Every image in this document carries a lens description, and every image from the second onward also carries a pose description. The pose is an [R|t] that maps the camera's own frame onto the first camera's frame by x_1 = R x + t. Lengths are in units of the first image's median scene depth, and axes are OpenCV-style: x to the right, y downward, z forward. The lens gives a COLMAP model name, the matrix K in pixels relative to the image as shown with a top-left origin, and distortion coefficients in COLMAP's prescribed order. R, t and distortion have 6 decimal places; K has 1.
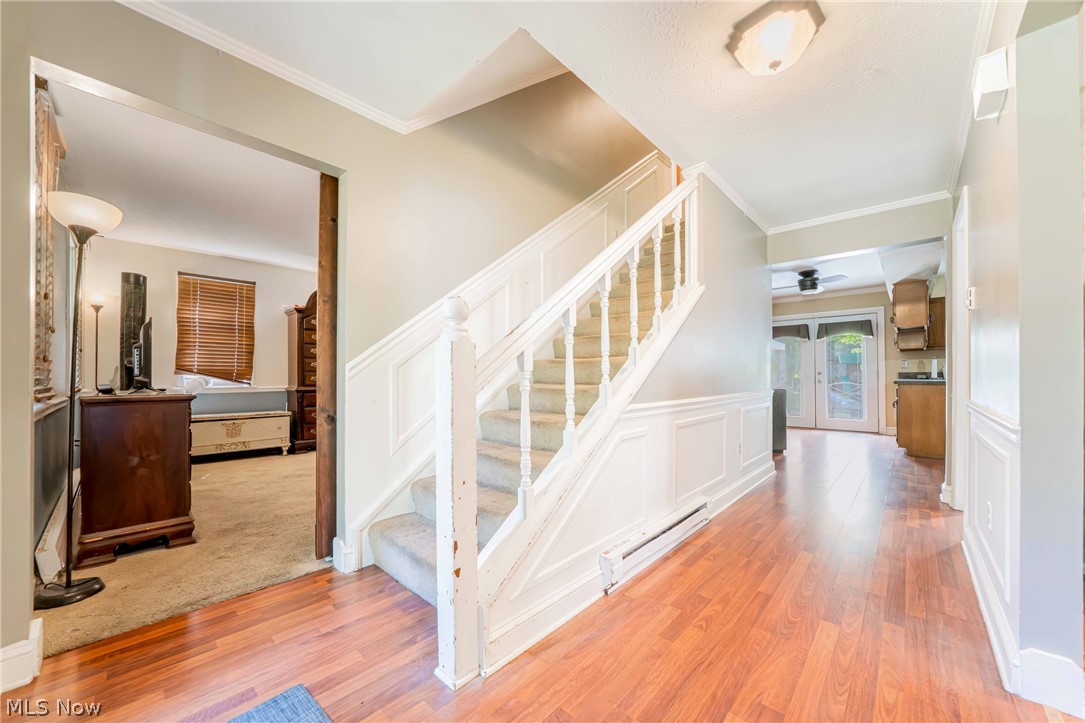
lens RADIAL K [[395.8, 0, 544.5], [0, 395.8, 372.8], [0, 0, 1]] dist [-0.000335, -0.000022]
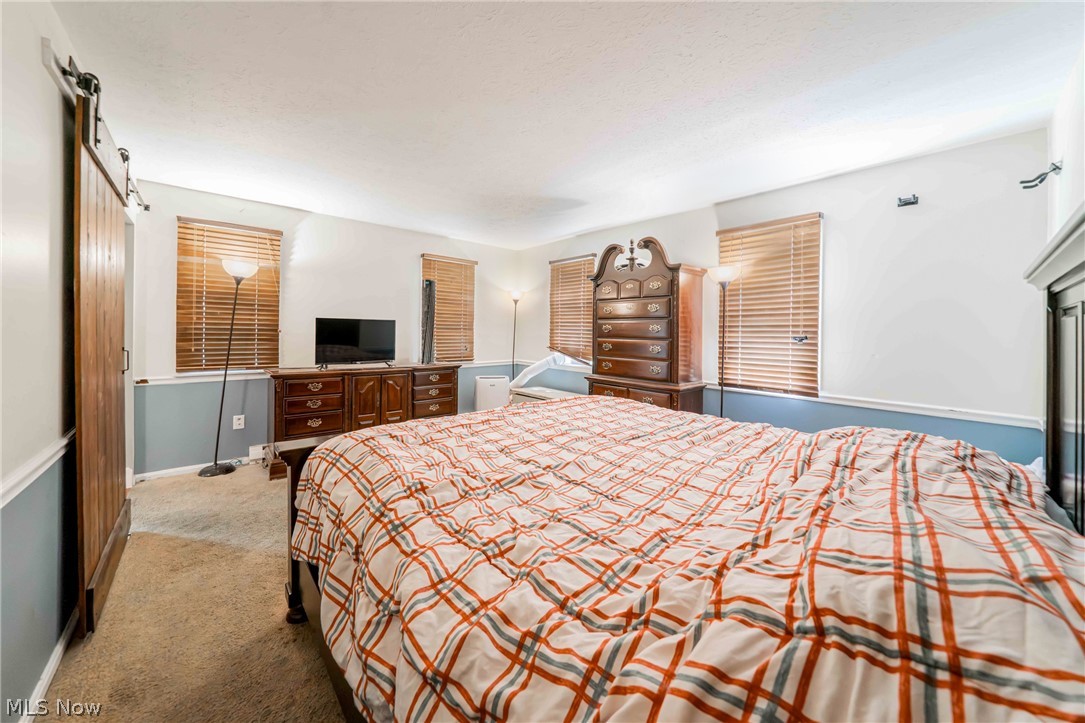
lens RADIAL K [[381.5, 0, 542.8], [0, 381.5, 338.2], [0, 0, 1]] dist [-0.035439, -0.000014]
pose [[-0.101929, 0.006881, -0.994768, 0.230885], [0.000305, 0.999976, 0.006885, -0.058229], [0.994792, 0.000398, -0.101929, 1.500276]]
